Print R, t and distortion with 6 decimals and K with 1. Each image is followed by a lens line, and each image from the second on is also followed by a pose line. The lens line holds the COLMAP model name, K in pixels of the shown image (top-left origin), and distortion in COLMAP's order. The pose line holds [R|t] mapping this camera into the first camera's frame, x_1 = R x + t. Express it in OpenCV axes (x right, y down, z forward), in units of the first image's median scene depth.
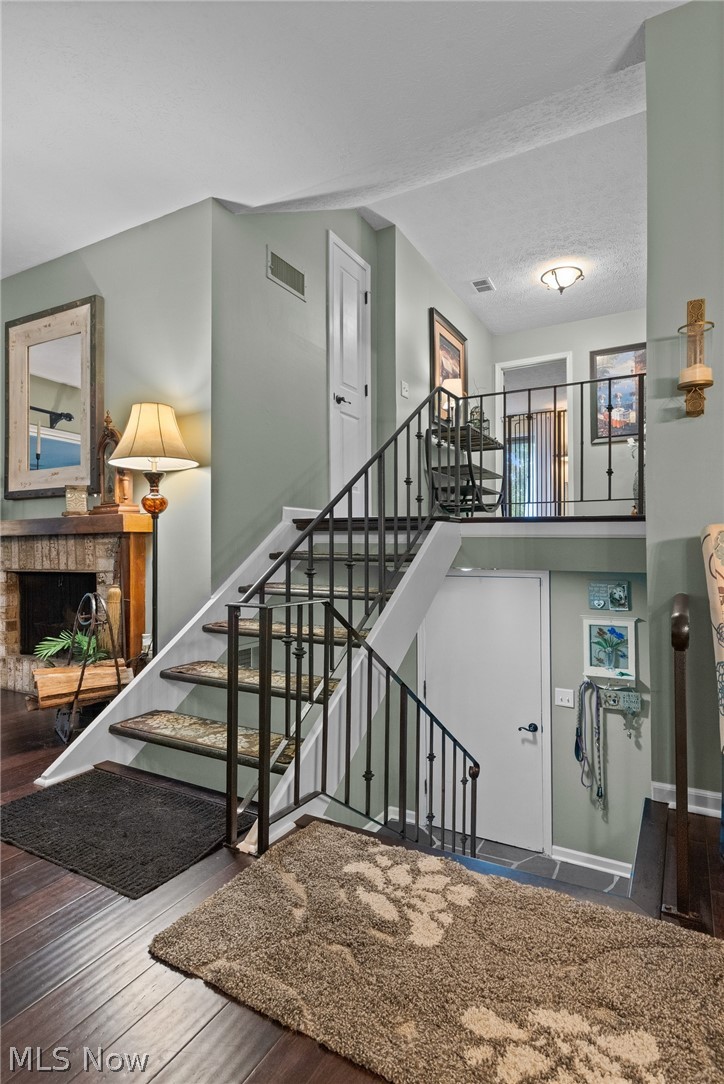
lens RADIAL K [[557.6, 0, 362.2], [0, 557.6, 541.3], [0, 0, 1]] dist [0.012577, -0.003599]
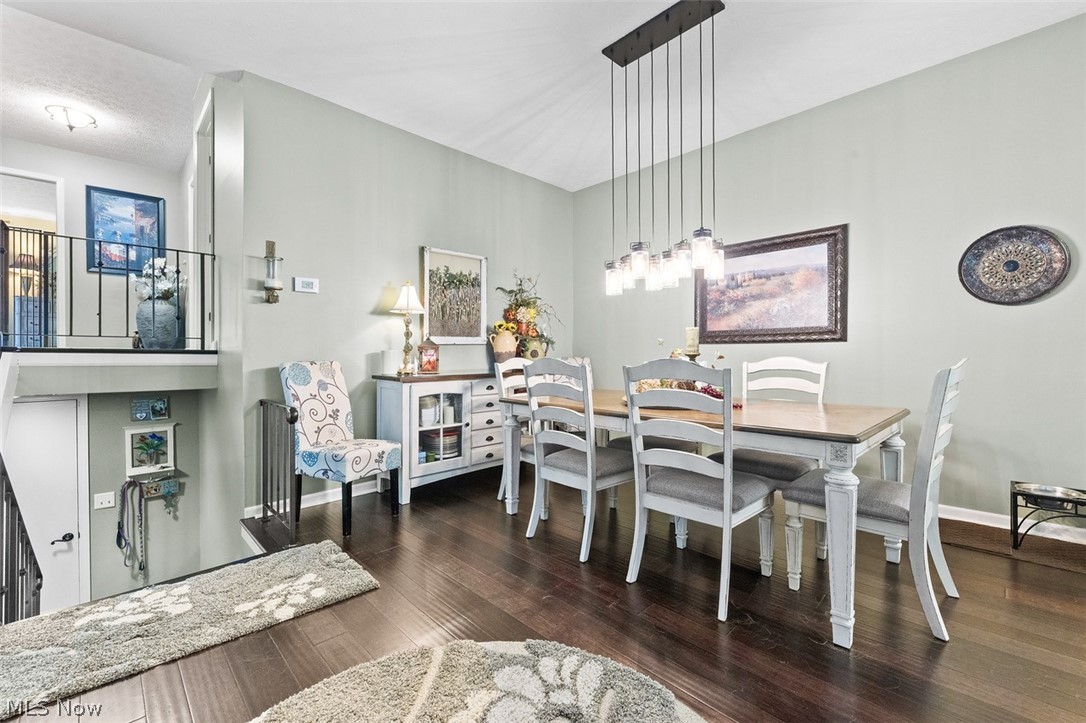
lens RADIAL K [[454.0, 0, 541.2], [0, 454.0, 359.3], [0, 0, 1]] dist [-0.001054, -0.000157]
pose [[0.289131, -0.002775, 0.957286, -0.288174], [-0.004920, 0.999978, 0.004385, -0.023595], [-0.957277, -0.005978, 0.289111, -0.145666]]
